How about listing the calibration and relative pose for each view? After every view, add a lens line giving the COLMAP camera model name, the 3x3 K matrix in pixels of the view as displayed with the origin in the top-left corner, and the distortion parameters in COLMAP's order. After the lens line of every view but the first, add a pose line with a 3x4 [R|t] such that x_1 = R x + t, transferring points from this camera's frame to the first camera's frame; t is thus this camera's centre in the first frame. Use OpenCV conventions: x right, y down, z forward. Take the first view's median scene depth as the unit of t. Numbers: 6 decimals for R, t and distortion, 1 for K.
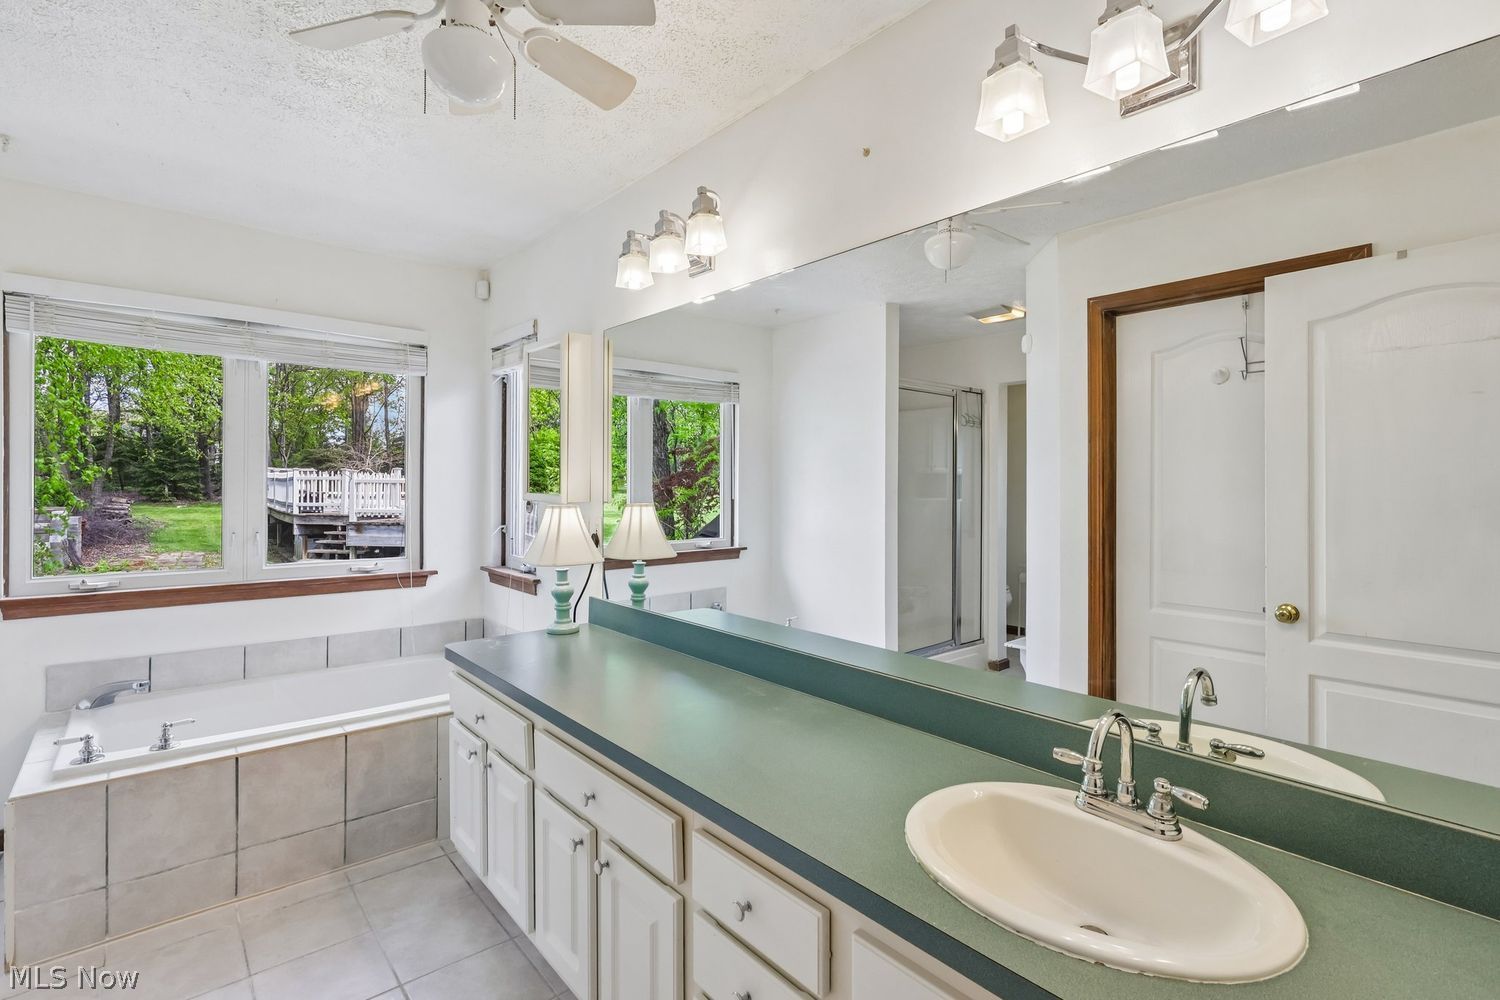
lens RADIAL K [[699.5, 0, 750.2], [0, 699.5, 489.2], [0, 0, 1]] dist [0.001759, -0.000410]
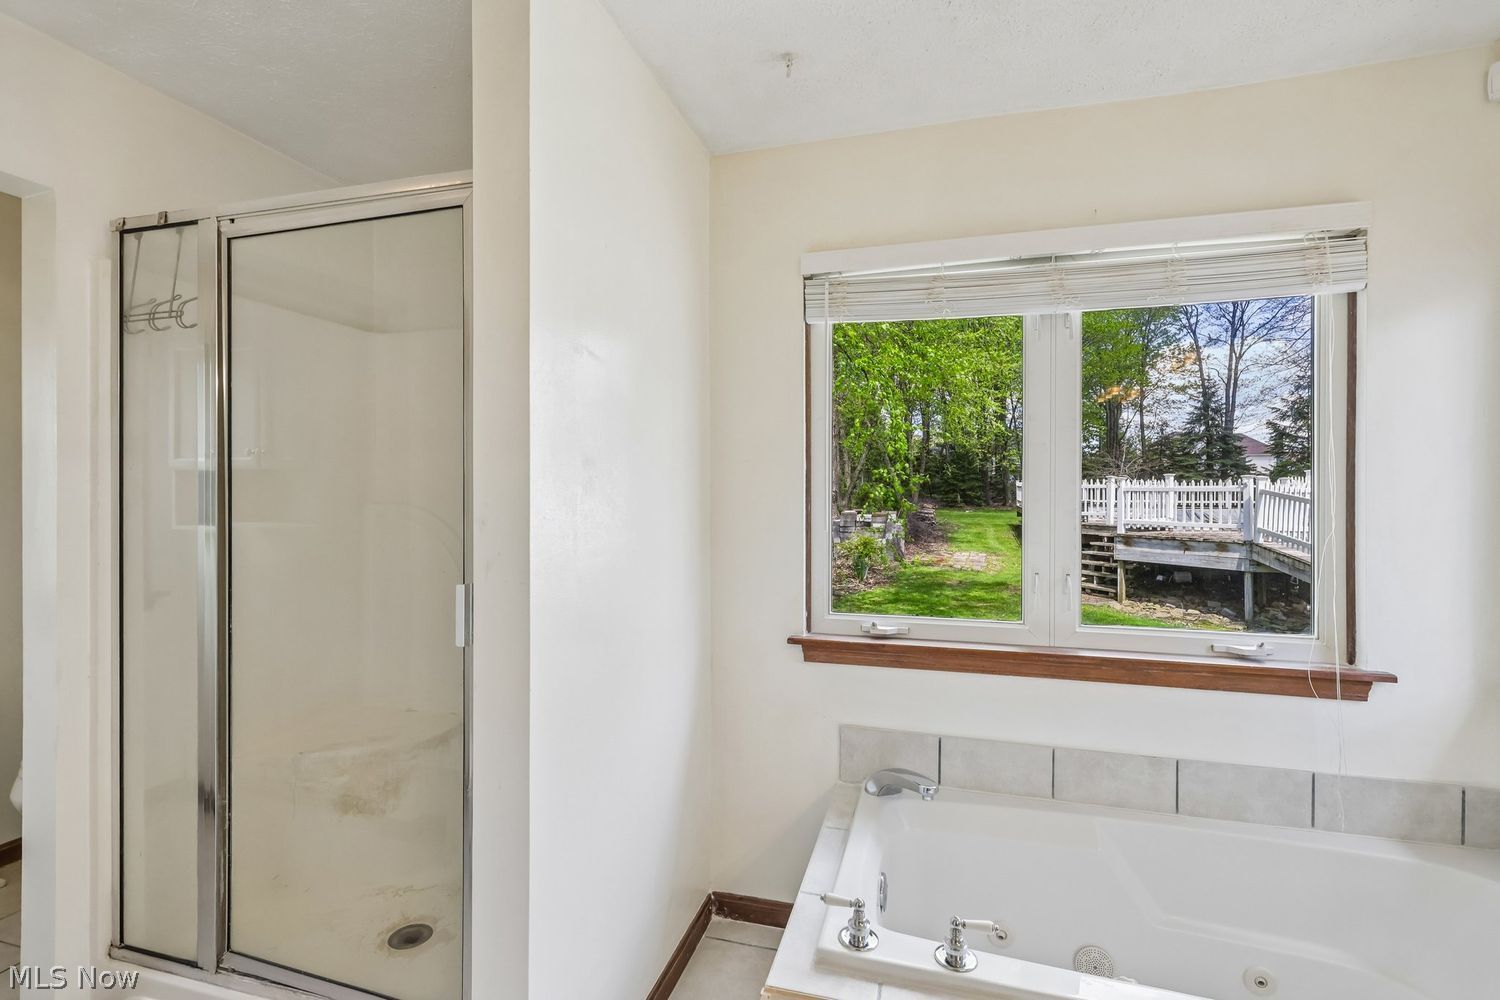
lens RADIAL K [[699.5, 0, 750.2], [0, 699.5, 489.2], [0, 0, 1]] dist [0.001759, -0.000410]
pose [[0.552884, -0.007783, -0.833222, -0.070198], [-0.000648, 0.999952, -0.009770, -0.002495], [0.833258, 0.005941, 0.552852, 0.084805]]
